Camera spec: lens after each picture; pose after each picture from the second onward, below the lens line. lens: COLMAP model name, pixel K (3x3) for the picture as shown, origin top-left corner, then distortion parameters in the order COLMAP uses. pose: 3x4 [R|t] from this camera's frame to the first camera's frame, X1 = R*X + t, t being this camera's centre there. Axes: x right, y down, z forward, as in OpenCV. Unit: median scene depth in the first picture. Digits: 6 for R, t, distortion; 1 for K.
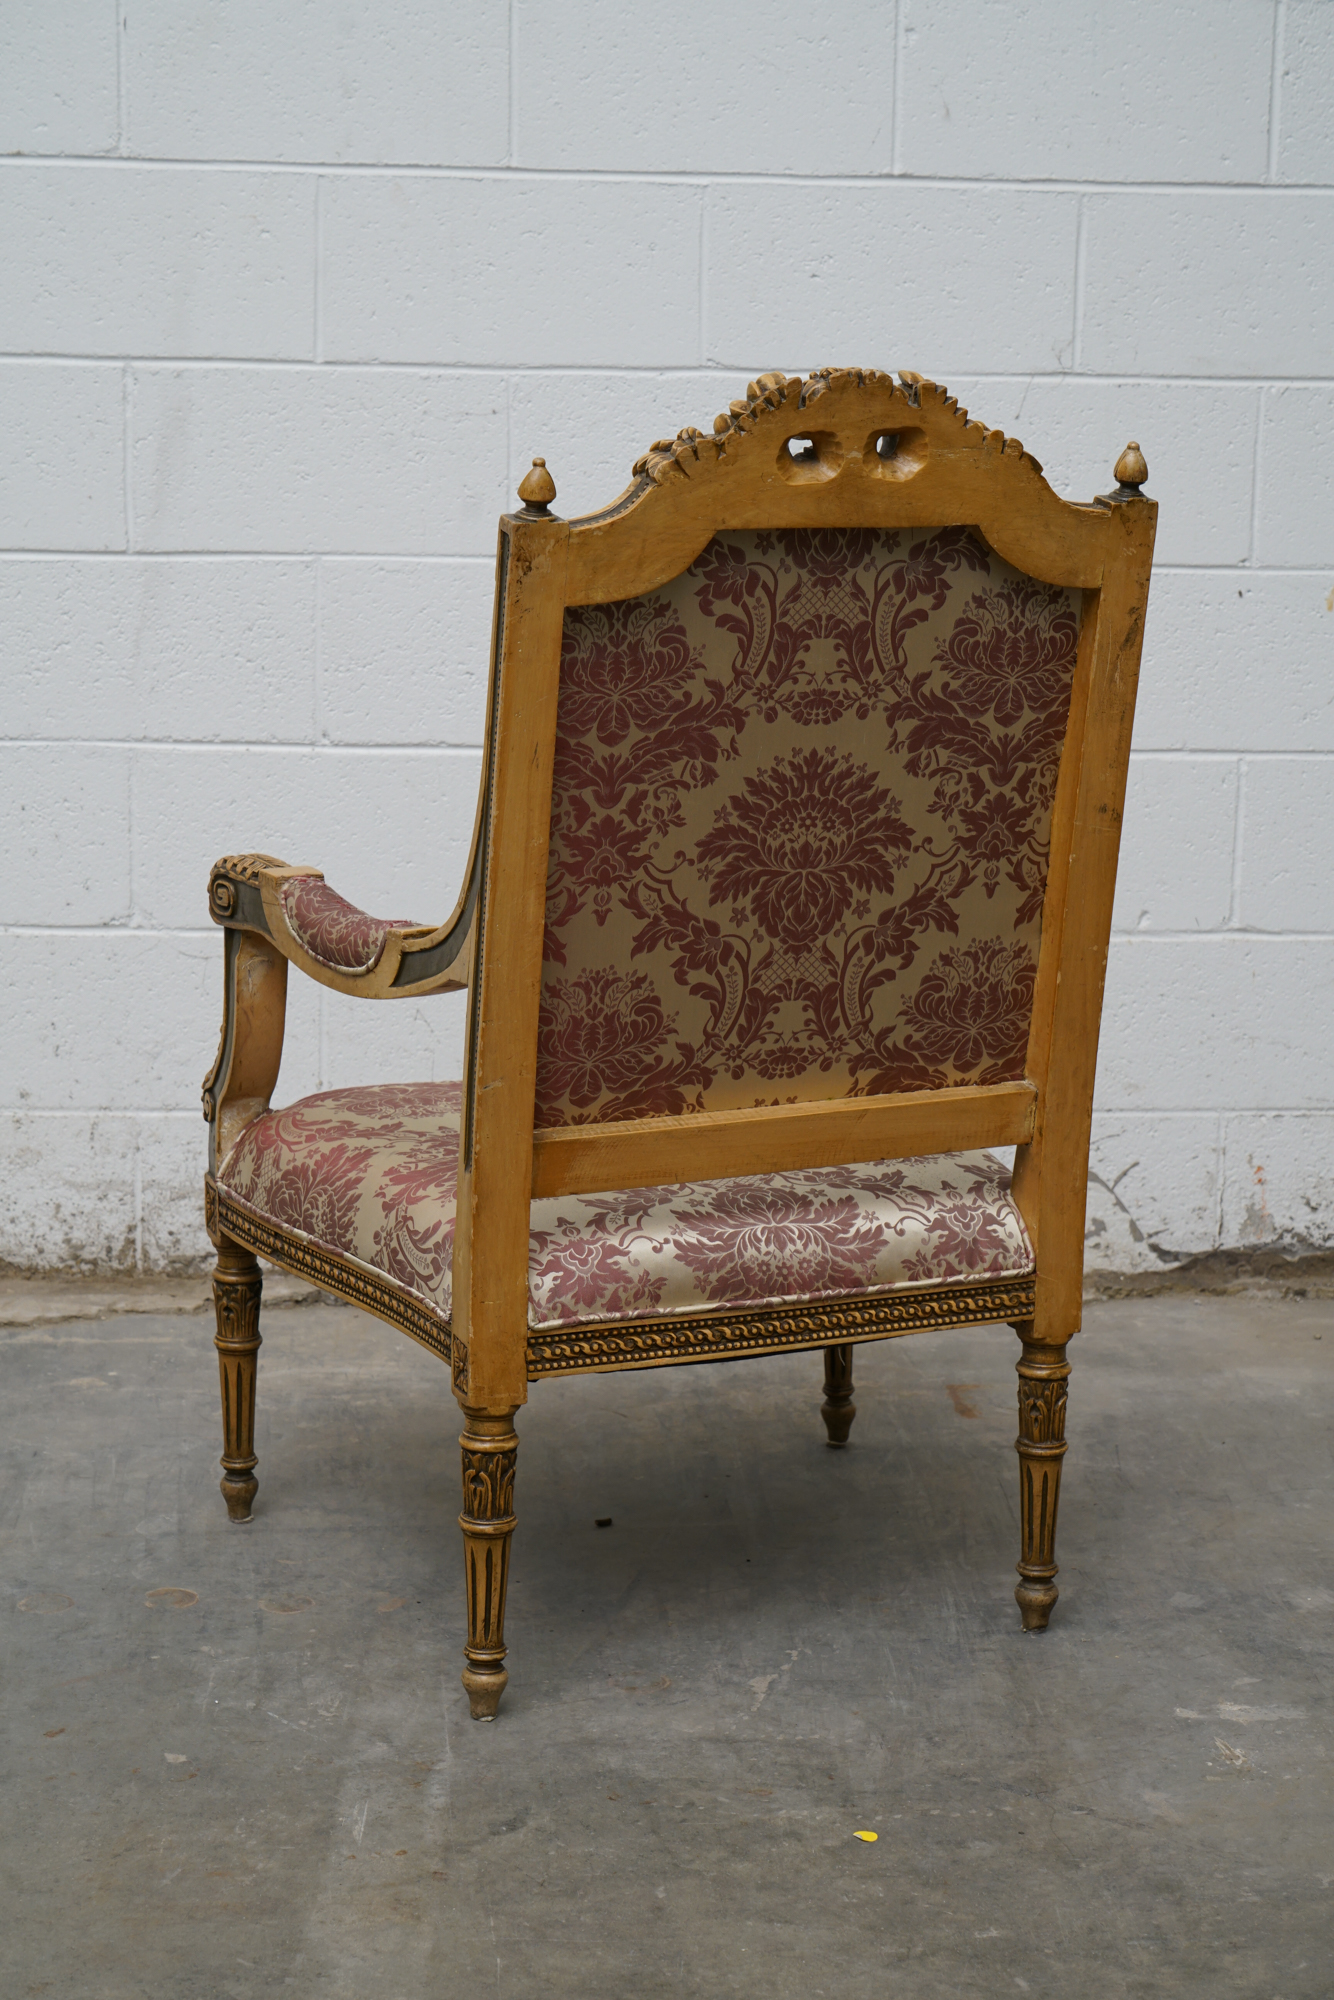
lens RADIAL K [[3574.6, 0, 667.0], [0, 3574.6, 1000.0], [0, 0, 1]] dist [-0.031386, 0.264837]
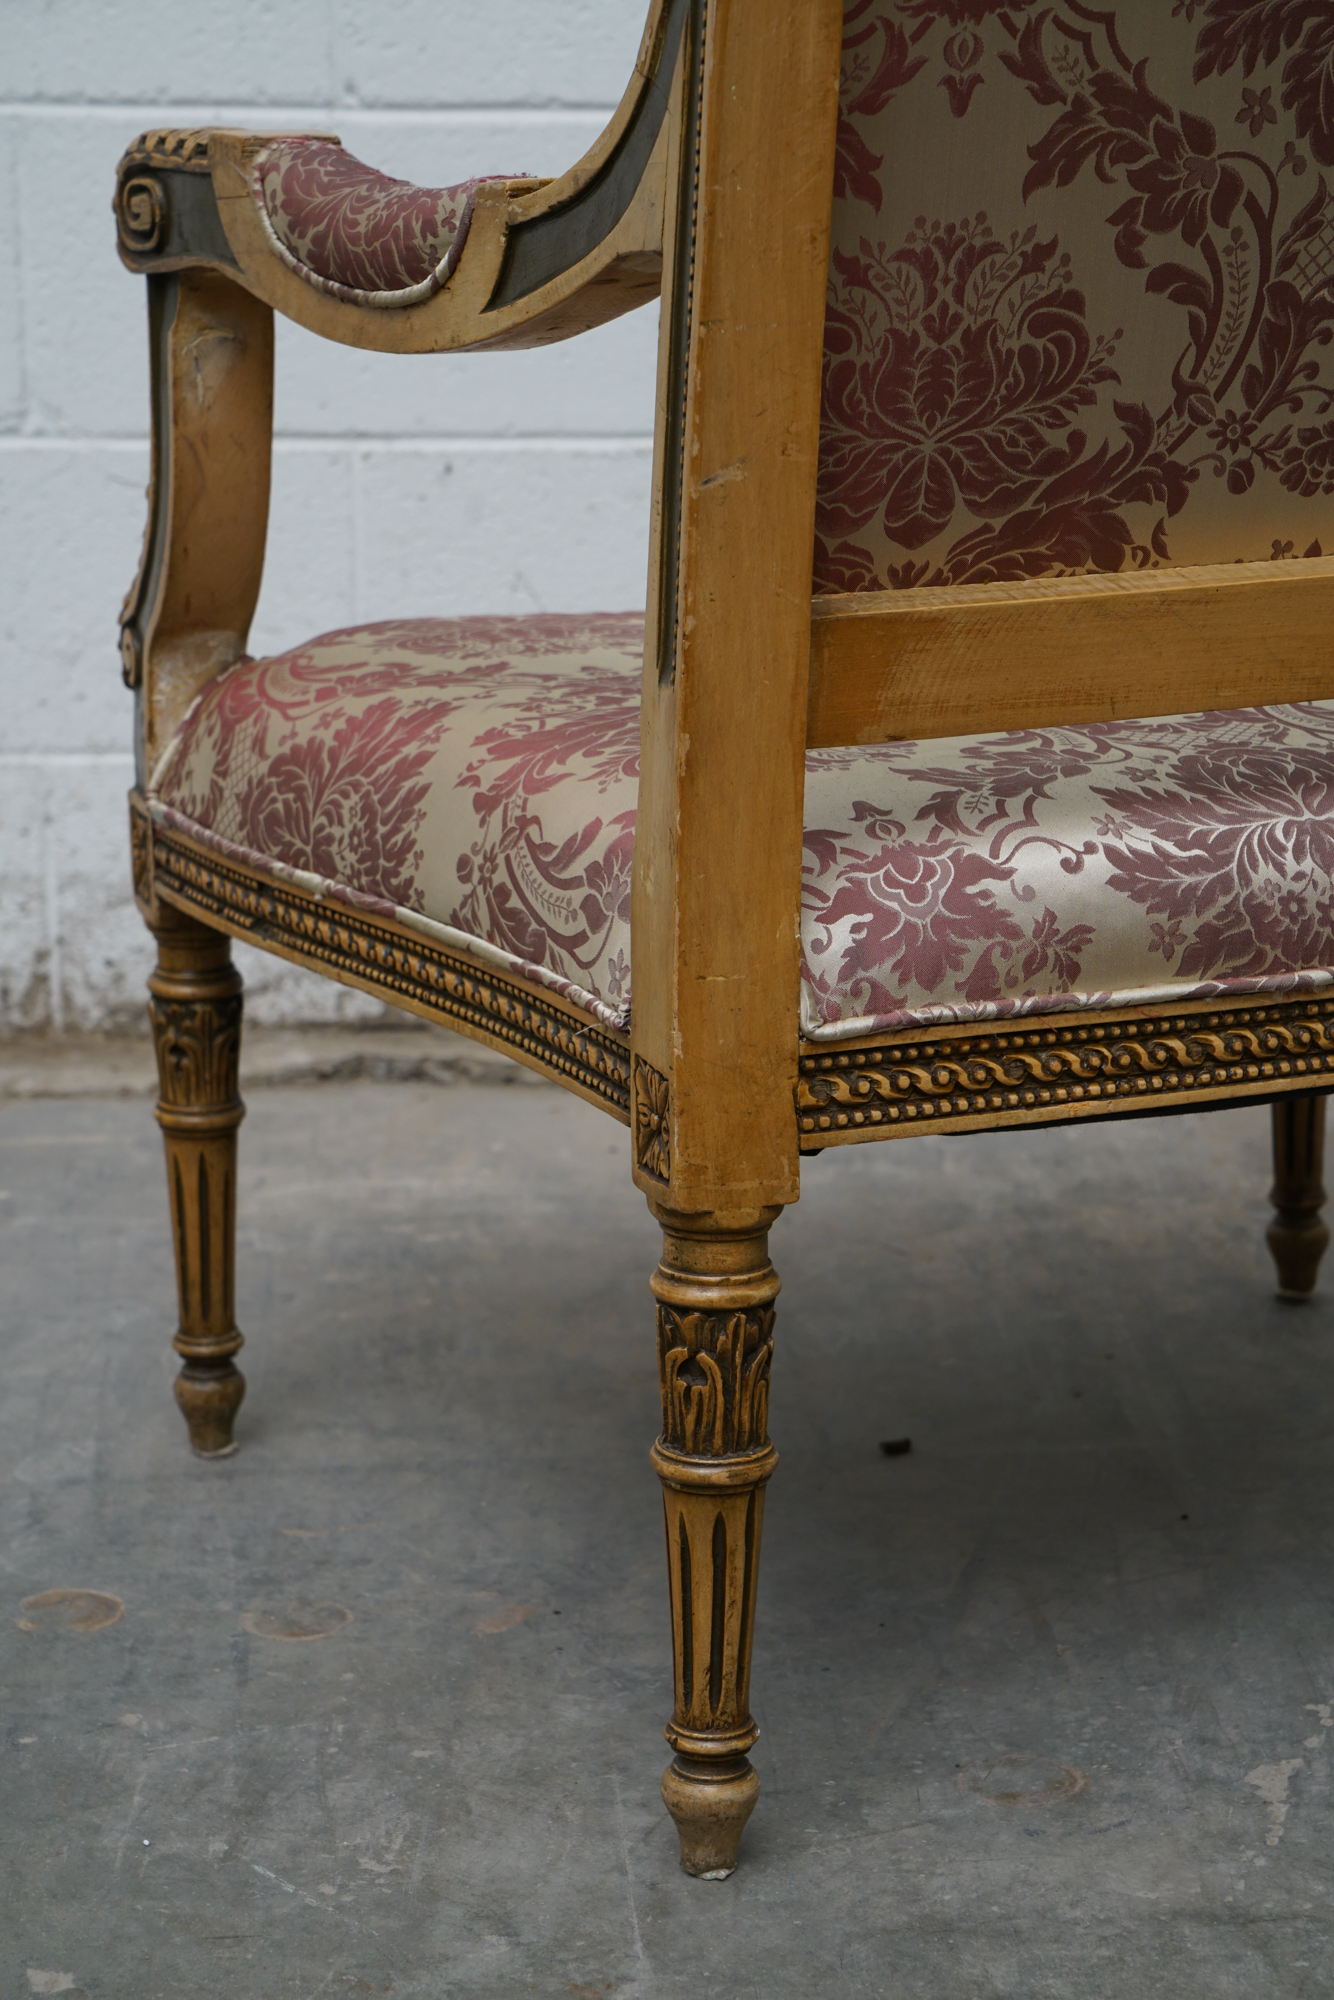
lens RADIAL K [[4061.5, 0, 666.8], [0, 4061.5, 874.9], [0, 0, 1]] dist [-0.017498, -0.101059]
pose [[0.999526, -0.017879, -0.025081, -0.041325], [0.018184, 0.999763, 0.011996, 0.062940], [0.024861, -0.012447, 0.999613, 0.467629]]
